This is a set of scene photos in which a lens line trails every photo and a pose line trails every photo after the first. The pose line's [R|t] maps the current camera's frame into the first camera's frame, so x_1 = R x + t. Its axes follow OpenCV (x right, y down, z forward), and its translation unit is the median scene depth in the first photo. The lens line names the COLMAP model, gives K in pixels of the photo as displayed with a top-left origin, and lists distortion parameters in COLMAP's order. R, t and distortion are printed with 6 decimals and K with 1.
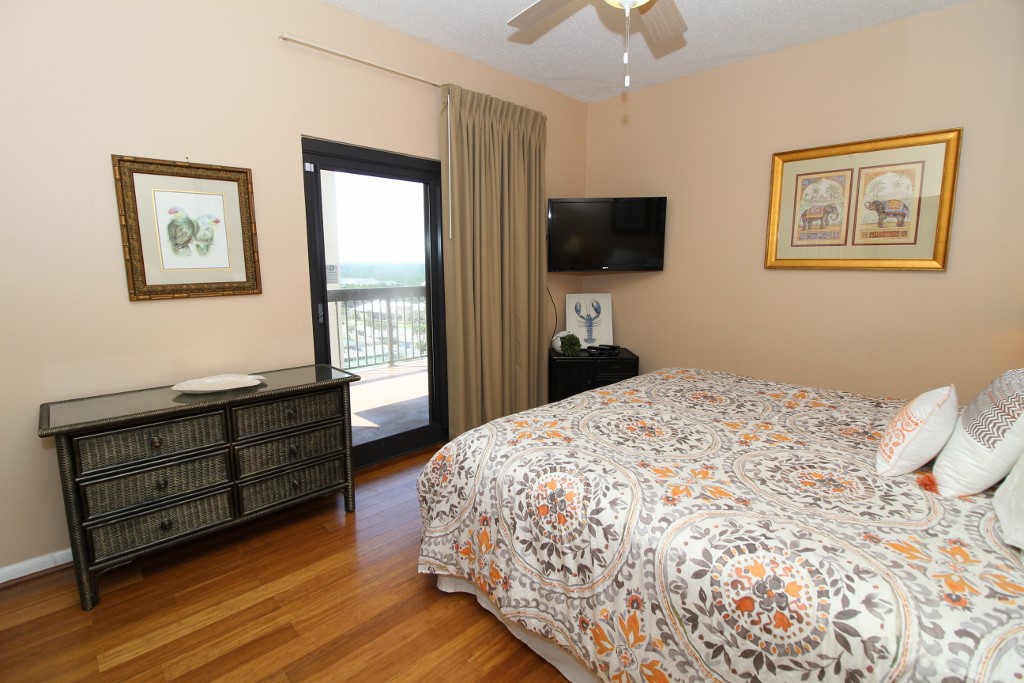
lens RADIAL K [[478.3, 0, 509.8], [0, 478.3, 339.7], [0, 0, 1]] dist [-0.012513, -0.001232]
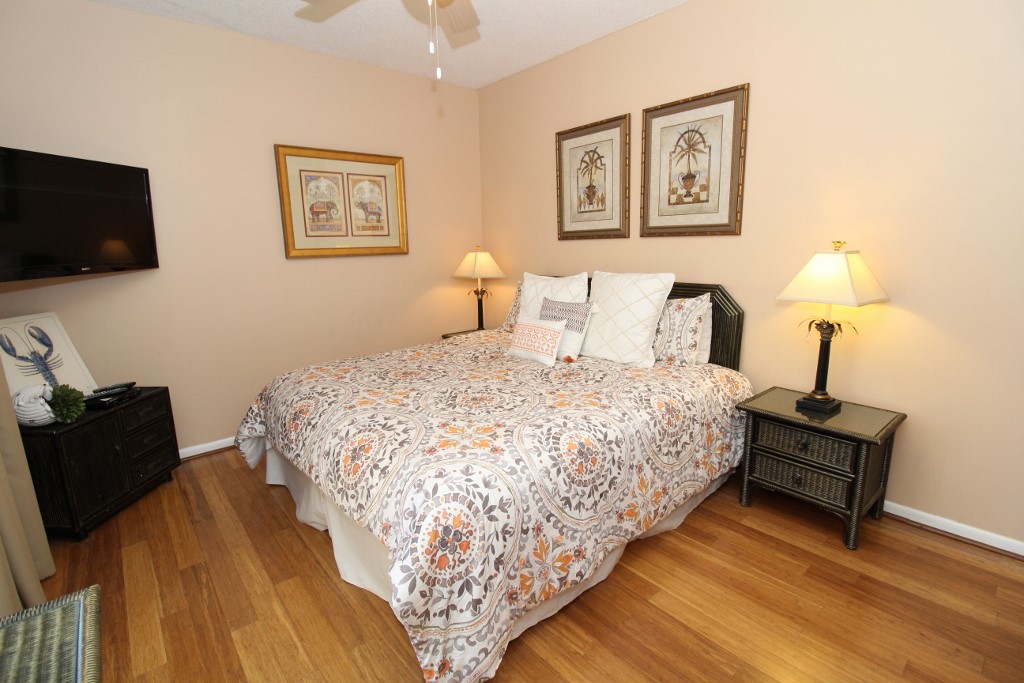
lens RADIAL K [[478.3, 0, 510.2], [0, 478.3, 339.8], [0, 0, 1]] dist [-0.012513, -0.001232]
pose [[0.047446, -0.201983, 0.978239, -0.681912], [0.182367, 0.964633, 0.190329, -0.129649], [-0.982085, 0.169368, 0.082603, 0.694374]]
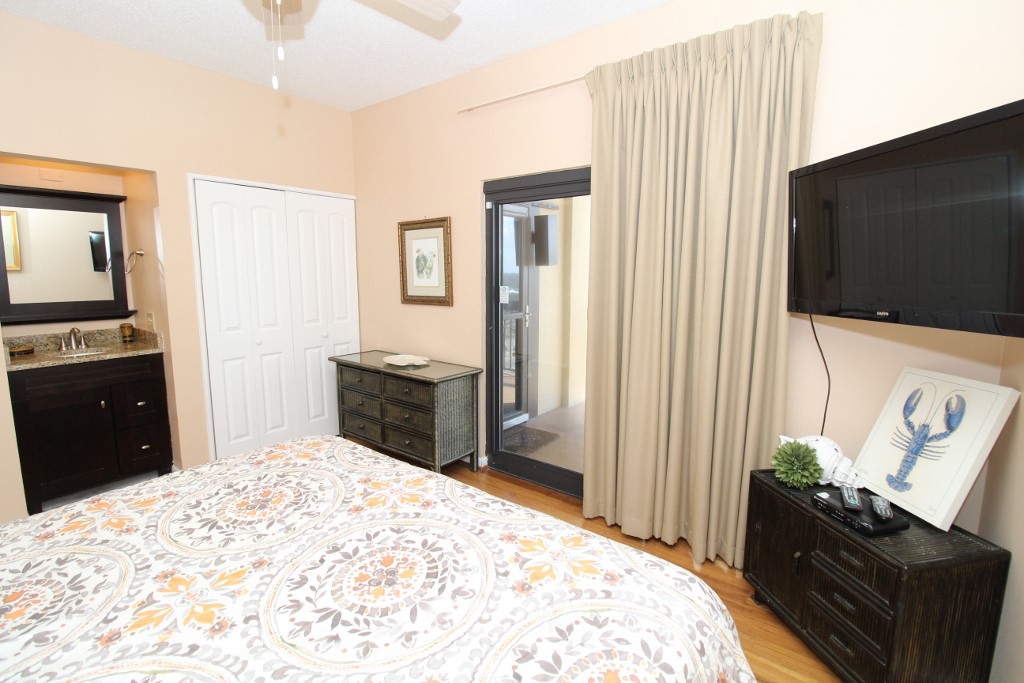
lens RADIAL K [[478.3, 0, 511.3], [0, 478.3, 337.7], [0, 0, 1]] dist [-0.012513, -0.001232]
pose [[0.123892, 0.127092, -0.984123, 0.939086], [-0.170601, 0.979725, 0.105047, -0.198081], [0.977520, 0.154878, 0.143062, 1.080313]]
